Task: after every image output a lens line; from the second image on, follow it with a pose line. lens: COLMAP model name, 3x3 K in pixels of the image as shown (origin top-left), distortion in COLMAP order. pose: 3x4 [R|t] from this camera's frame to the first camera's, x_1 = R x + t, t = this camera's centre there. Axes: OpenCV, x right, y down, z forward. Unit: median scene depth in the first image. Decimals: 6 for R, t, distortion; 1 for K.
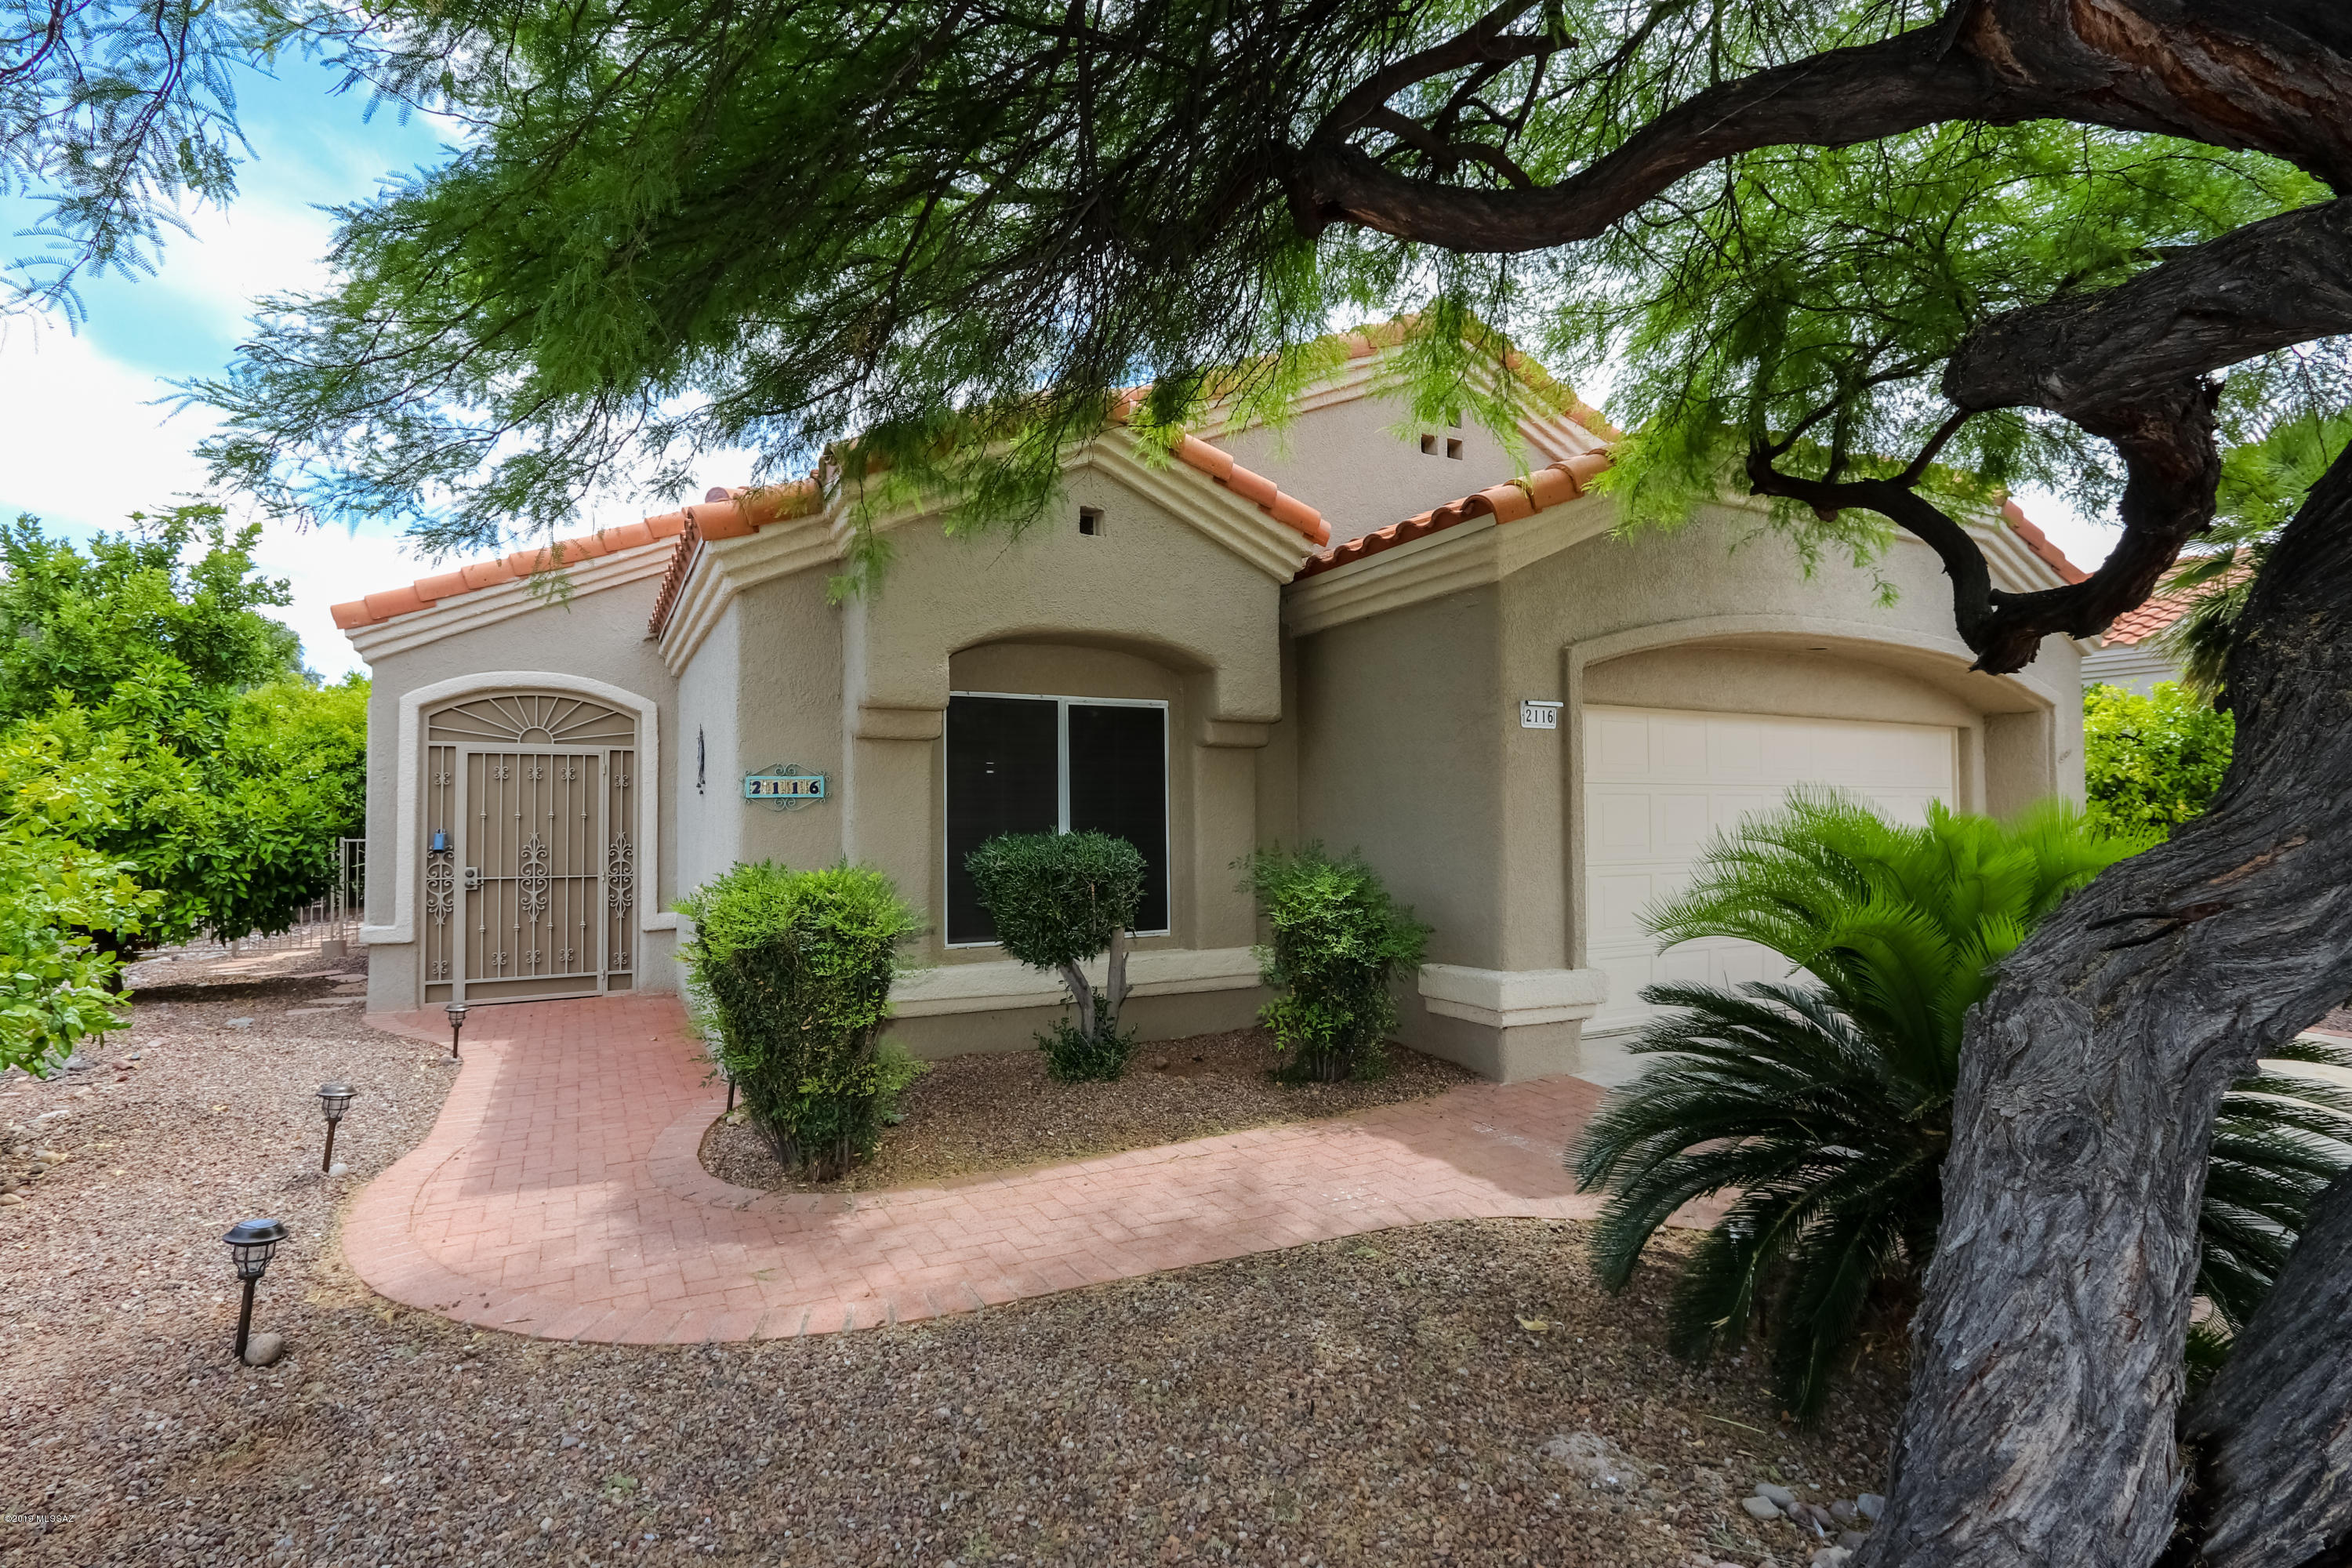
lens RADIAL K [[1085.6, 0, 1146.3], [0, 1085.6, 787.7], [0, 0, 1]] dist [-0.016088, 0.002295]
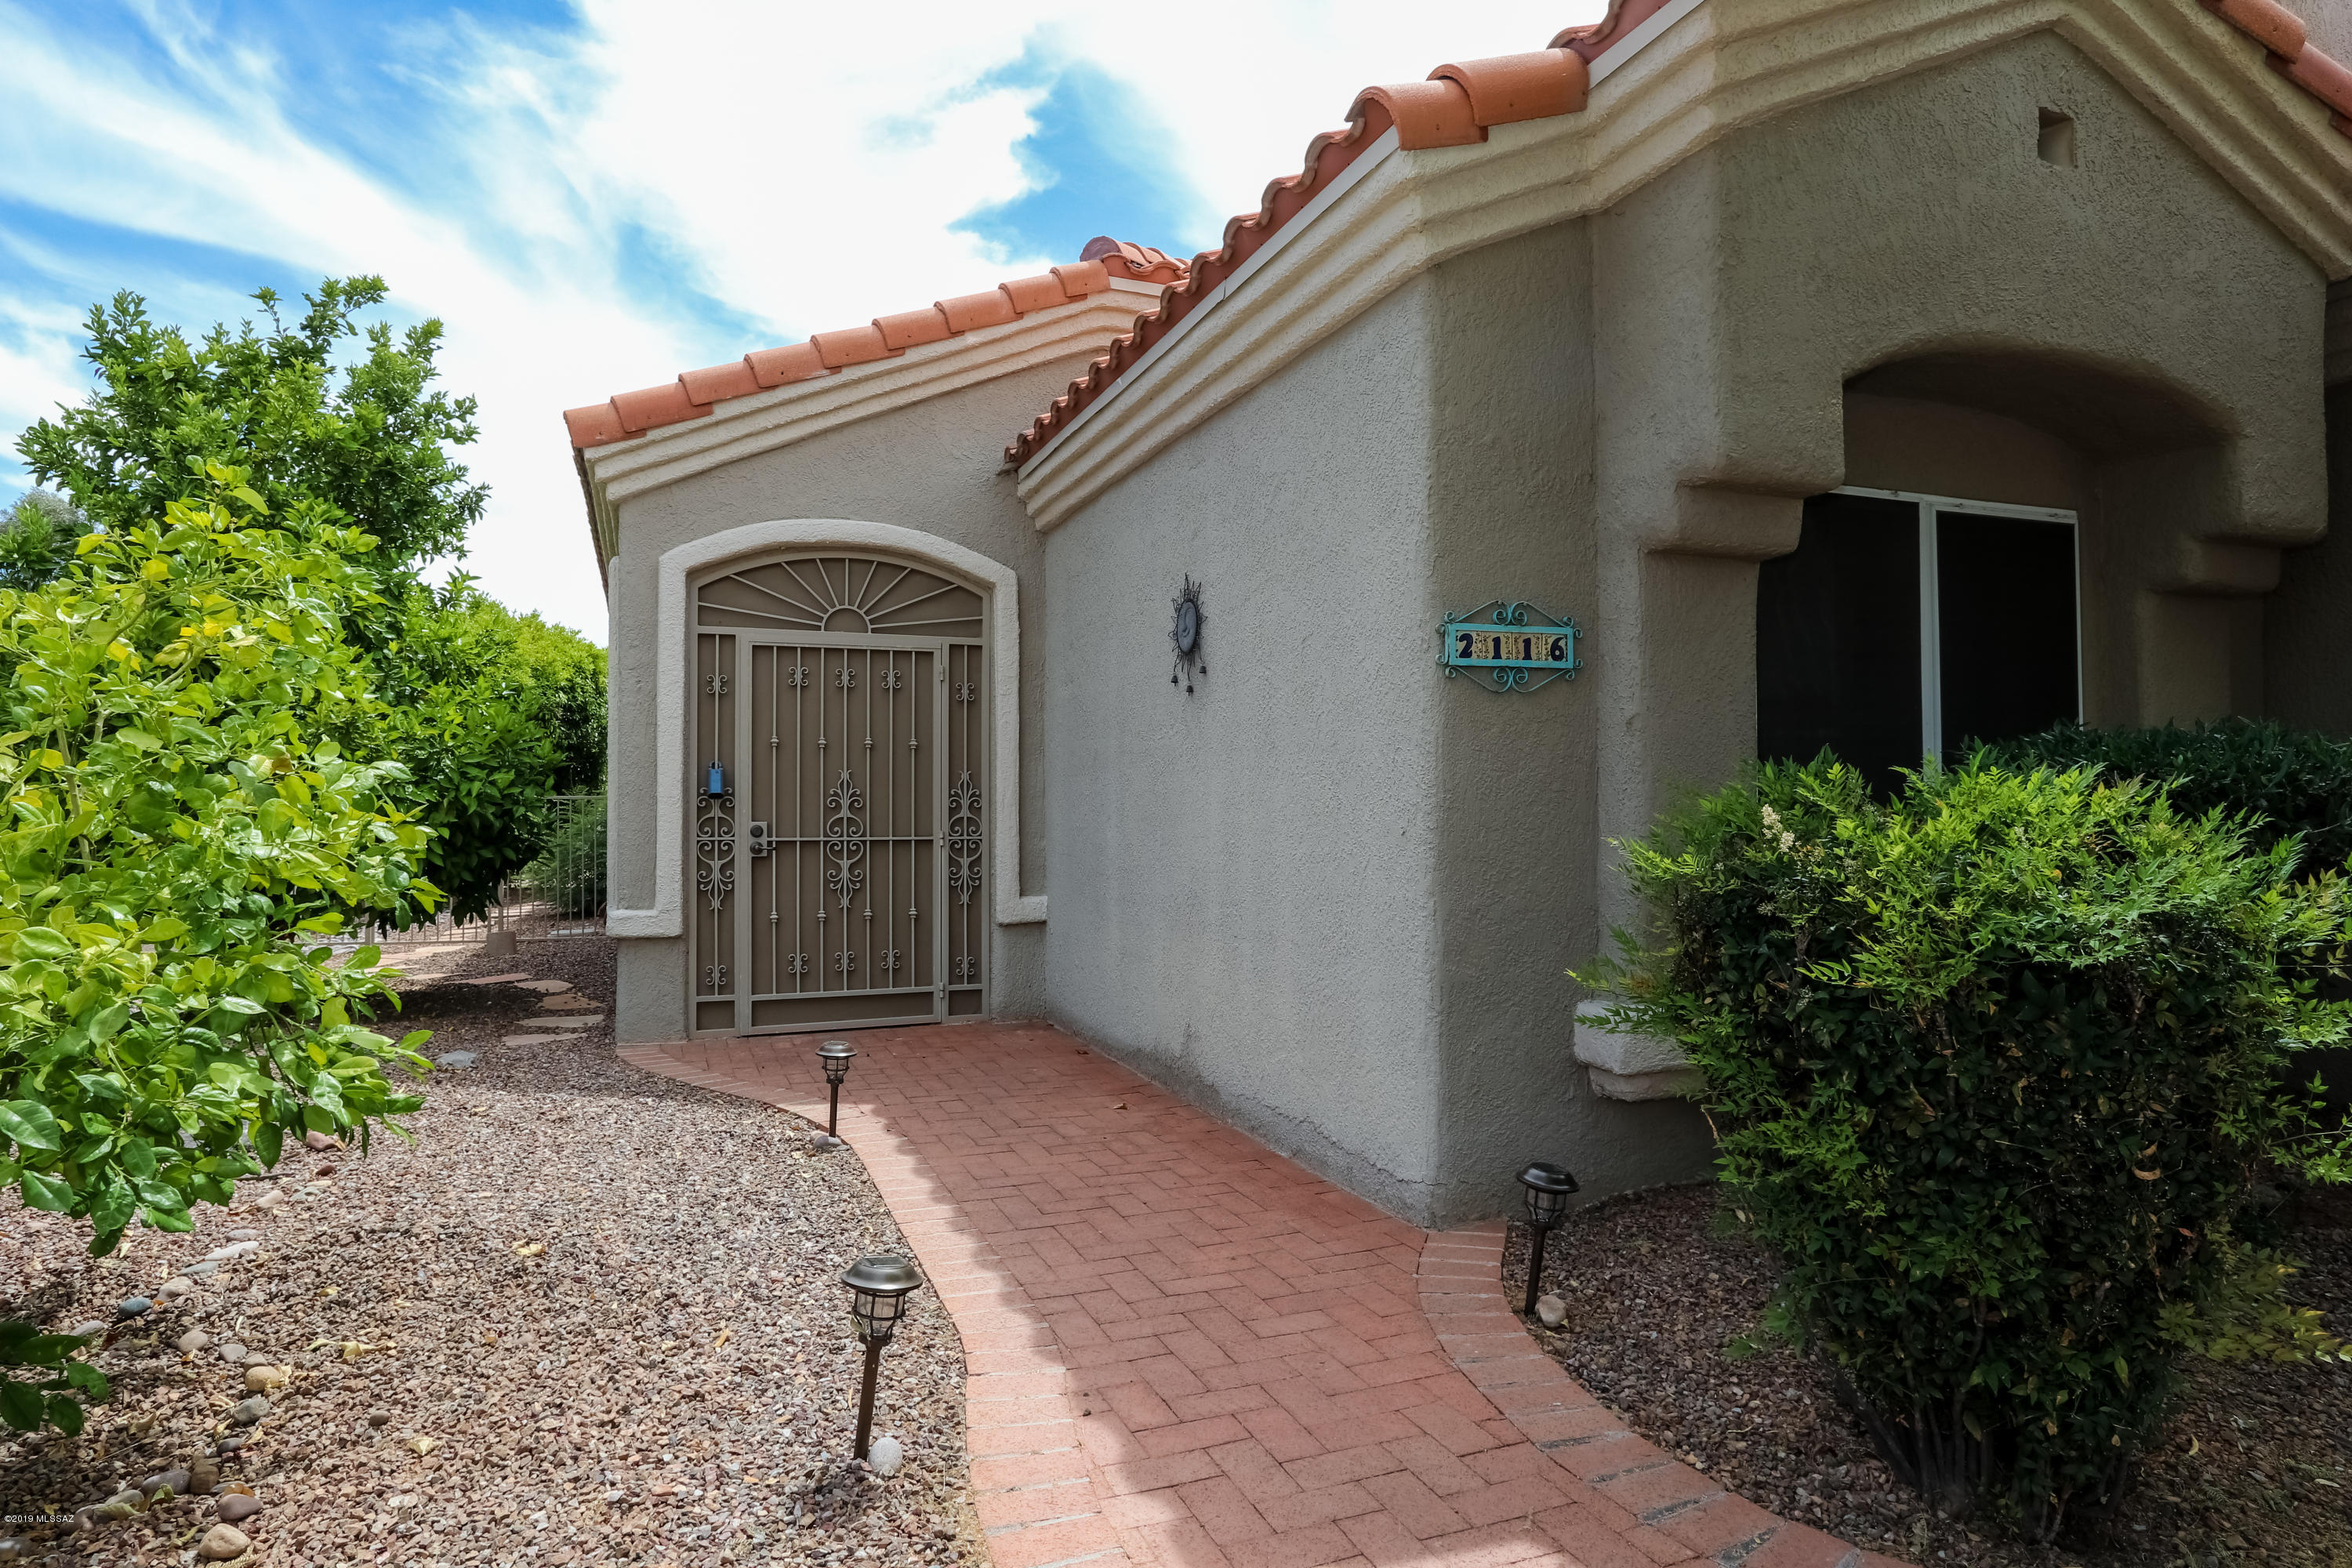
lens RADIAL K [[1312.1, 0, 1176.0], [0, 1312.1, 784.0], [0, 0, 1]] dist [-0.013150, 0.002331]
pose [[0.993951, 0.003056, -0.109781, -0.295951], [-0.001204, 0.999856, 0.016929, 0.038038], [0.109817, -0.016694, 0.993812, 0.250843]]
